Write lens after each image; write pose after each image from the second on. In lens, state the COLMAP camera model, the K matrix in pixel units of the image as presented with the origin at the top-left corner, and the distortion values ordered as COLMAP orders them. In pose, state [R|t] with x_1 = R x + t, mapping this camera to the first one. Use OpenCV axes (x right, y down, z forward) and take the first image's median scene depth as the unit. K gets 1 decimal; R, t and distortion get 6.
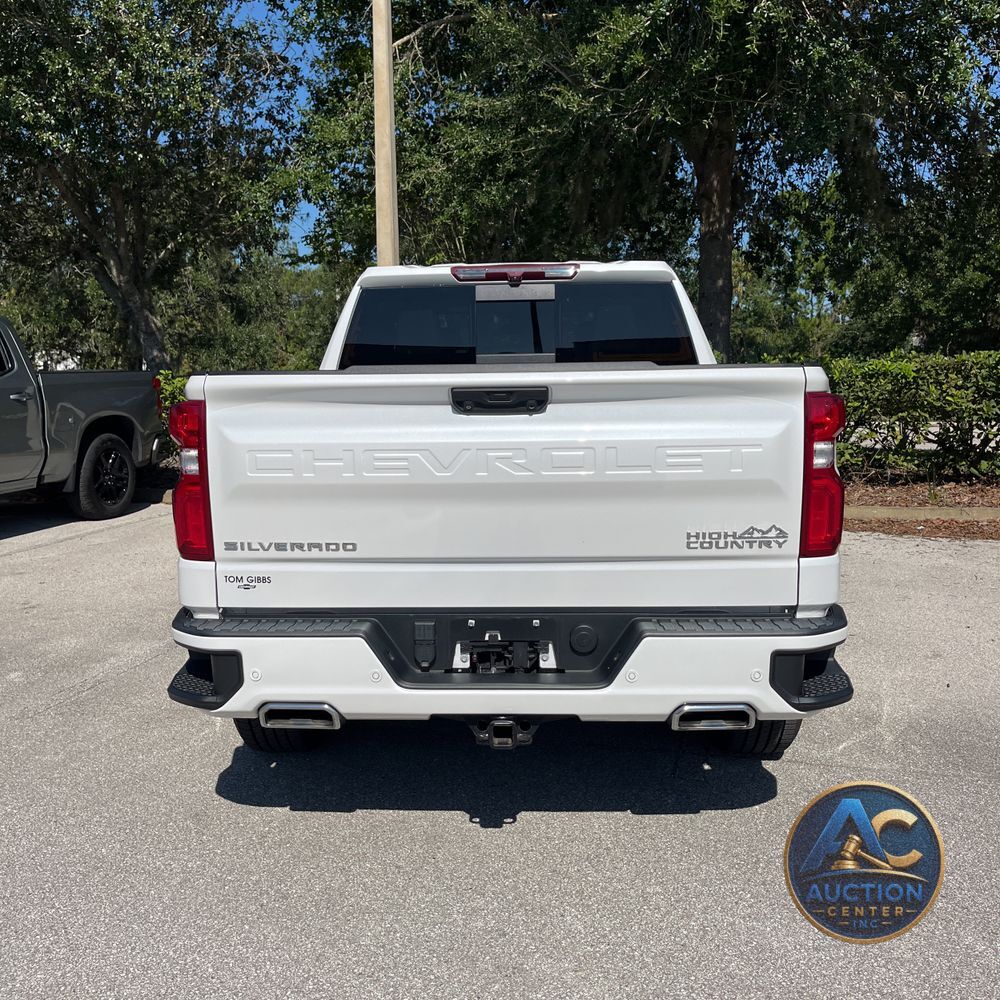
lens RADIAL K [[1021.3, 0, 495.0], [0, 1021.3, 499.6], [0, 0, 1]] dist [0.087414, -0.126774]
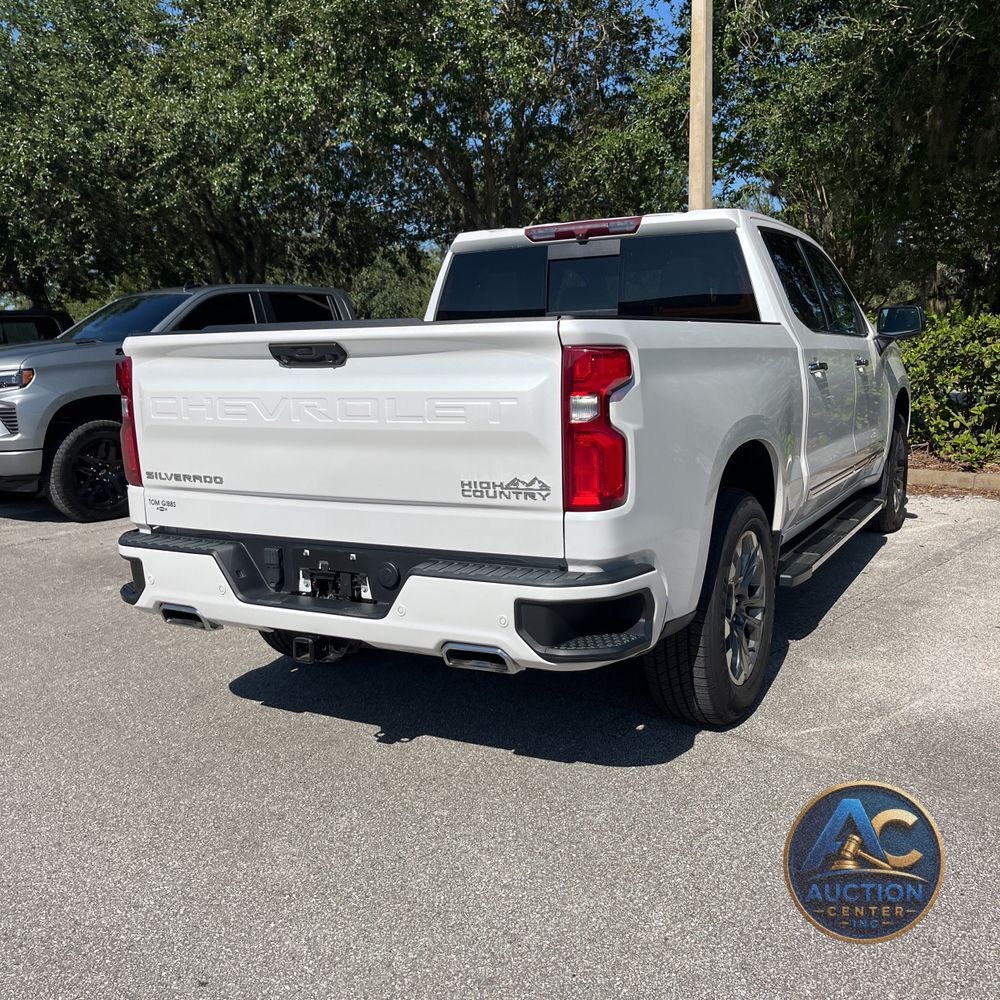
lens RADIAL K [[1030.3, 0, 496.2], [0, 1030.3, 497.9], [0, 0, 1]] dist [0.033583, -0.020669]
pose [[0.894675, 0.054028, -0.443438, 0.671879], [-0.038565, 0.998295, 0.043822, 0.001974], [0.445049, -0.022105, 0.895233, 0.071615]]
